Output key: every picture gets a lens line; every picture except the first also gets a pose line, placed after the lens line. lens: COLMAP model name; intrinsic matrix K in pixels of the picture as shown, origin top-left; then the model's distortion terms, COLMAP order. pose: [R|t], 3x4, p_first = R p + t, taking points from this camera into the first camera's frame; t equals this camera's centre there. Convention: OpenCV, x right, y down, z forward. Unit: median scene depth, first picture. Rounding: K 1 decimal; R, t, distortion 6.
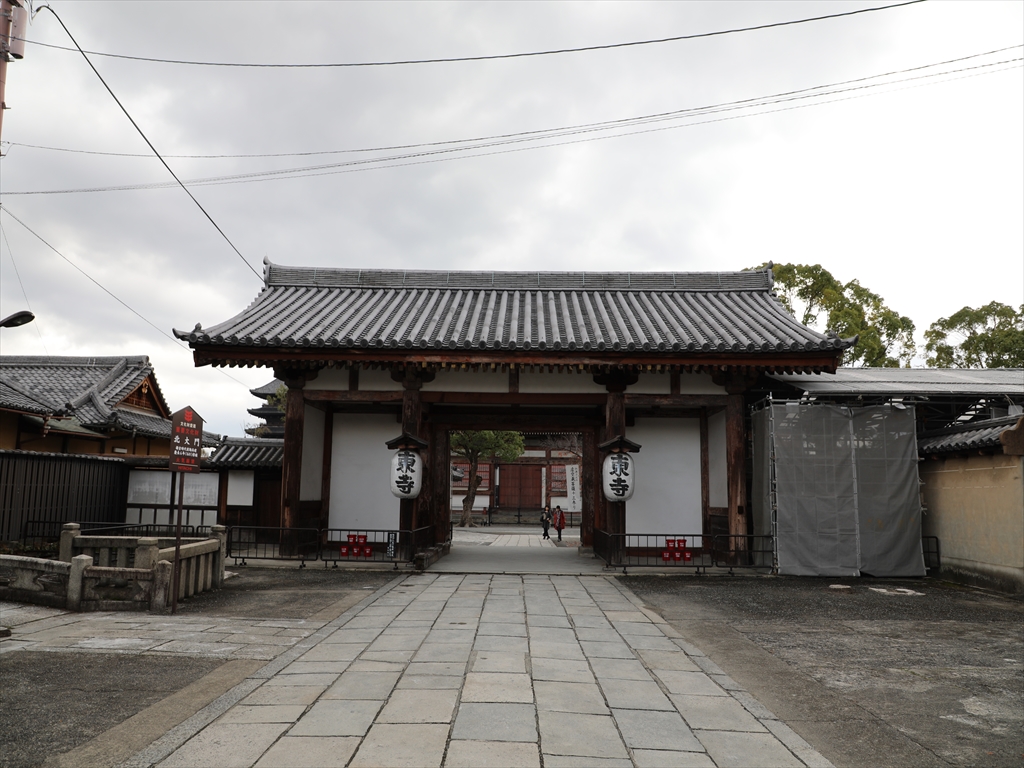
lens RADIAL K [[761.8, 0, 512.0], [0, 761.8, 384.0], [0, 0, 1]] dist [-0.057556, 0.009991]
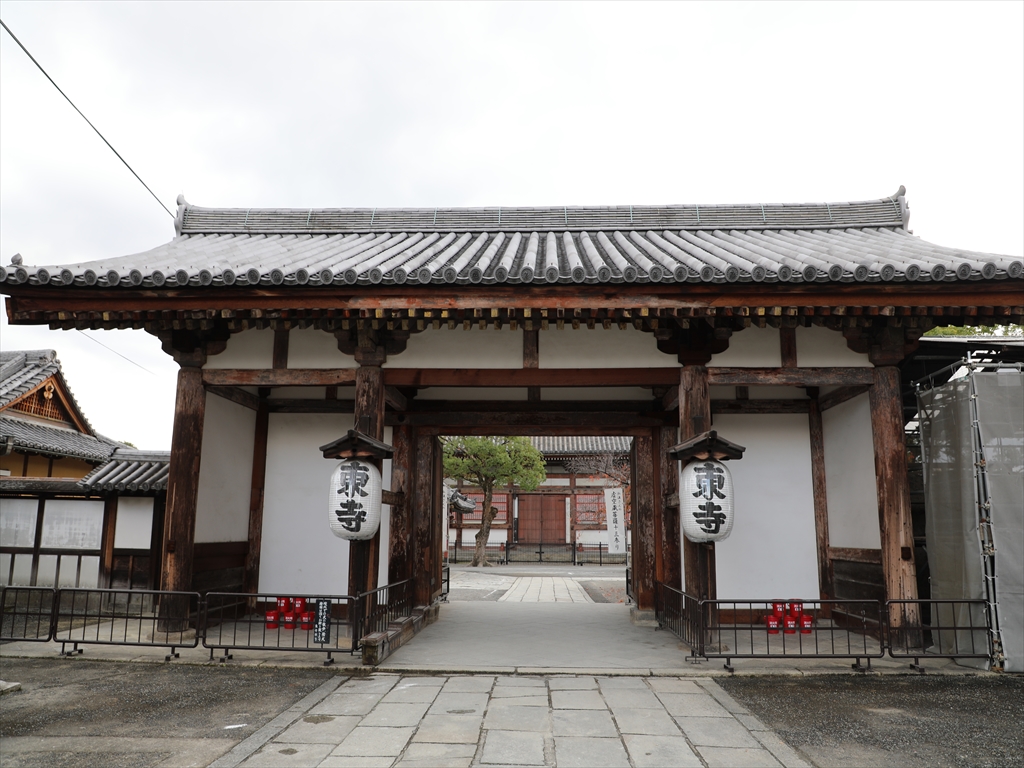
lens RADIAL K [[761.8, 0, 512.0], [0, 761.8, 384.0], [0, 0, 1]] dist [-0.057556, 0.009991]
pose [[0.999603, -0.011814, -0.025575, 0.002629], [0.010728, 0.999052, -0.042194, 0.049259], [0.026049, 0.041902, 0.998782, 0.363073]]
